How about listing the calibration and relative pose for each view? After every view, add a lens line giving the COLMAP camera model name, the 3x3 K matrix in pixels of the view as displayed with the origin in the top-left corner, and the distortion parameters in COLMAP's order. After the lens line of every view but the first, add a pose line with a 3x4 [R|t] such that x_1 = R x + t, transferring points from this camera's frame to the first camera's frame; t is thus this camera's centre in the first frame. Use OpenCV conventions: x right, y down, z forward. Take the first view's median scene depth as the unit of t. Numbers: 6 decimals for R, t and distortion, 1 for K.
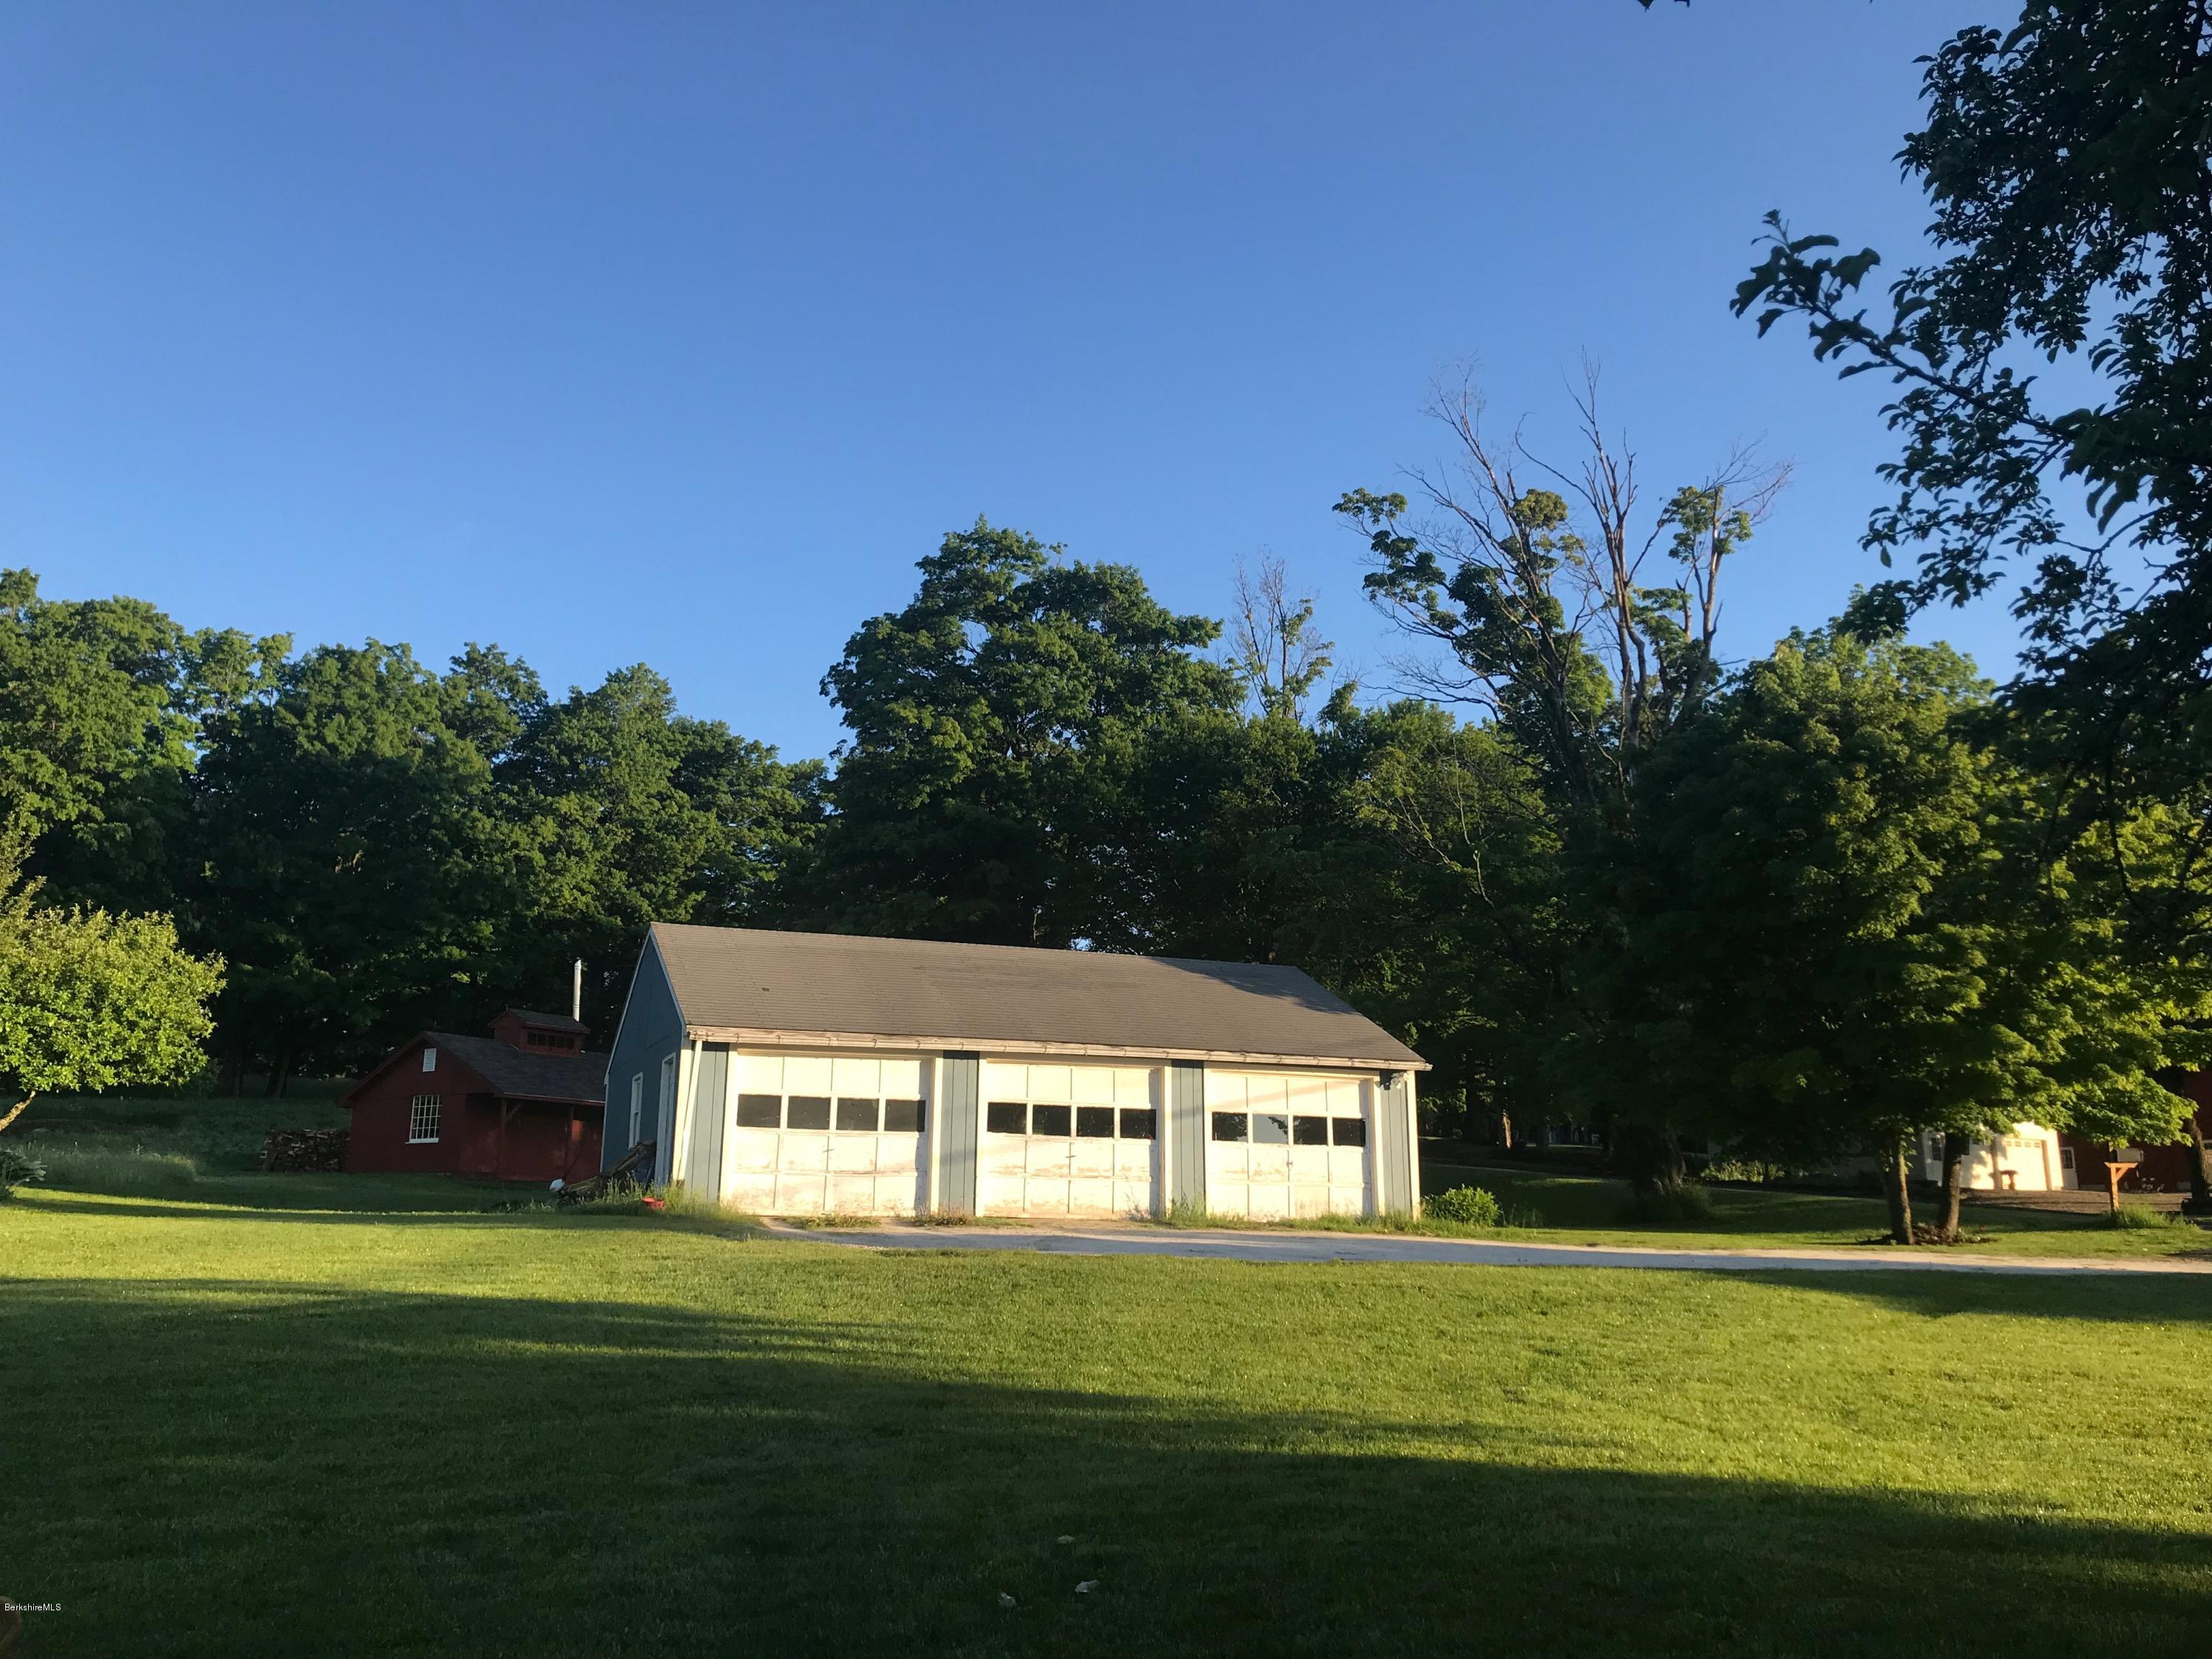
lens RADIAL K [[1795.3, 0, 1106.0], [0, 1795.3, 829.5], [0, 0, 1]] dist [0.091437, -0.002374]
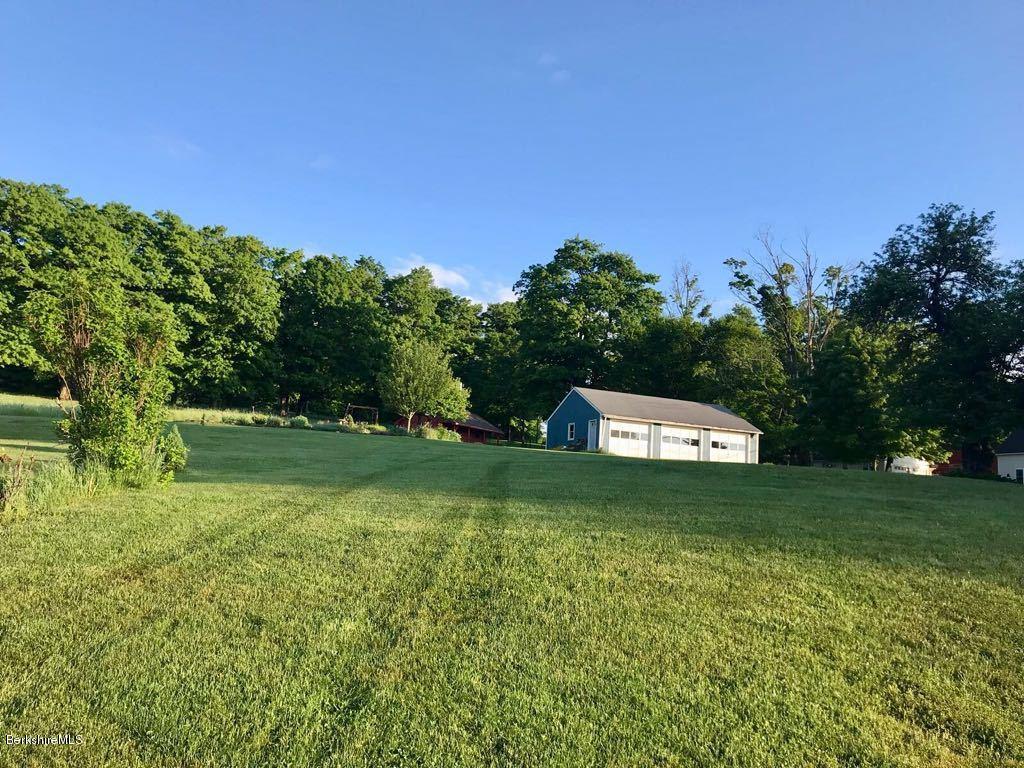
lens RADIAL K [[831.4, 0, 512.0], [0, 831.4, 384.0], [0, 0, 1]] dist [0.054929, -0.079640]
pose [[0.998199, 0.059028, -0.010655, -0.210451], [-0.057931, 0.994792, 0.083859, -0.059337], [0.015549, -0.083091, 0.996421, -0.497046]]
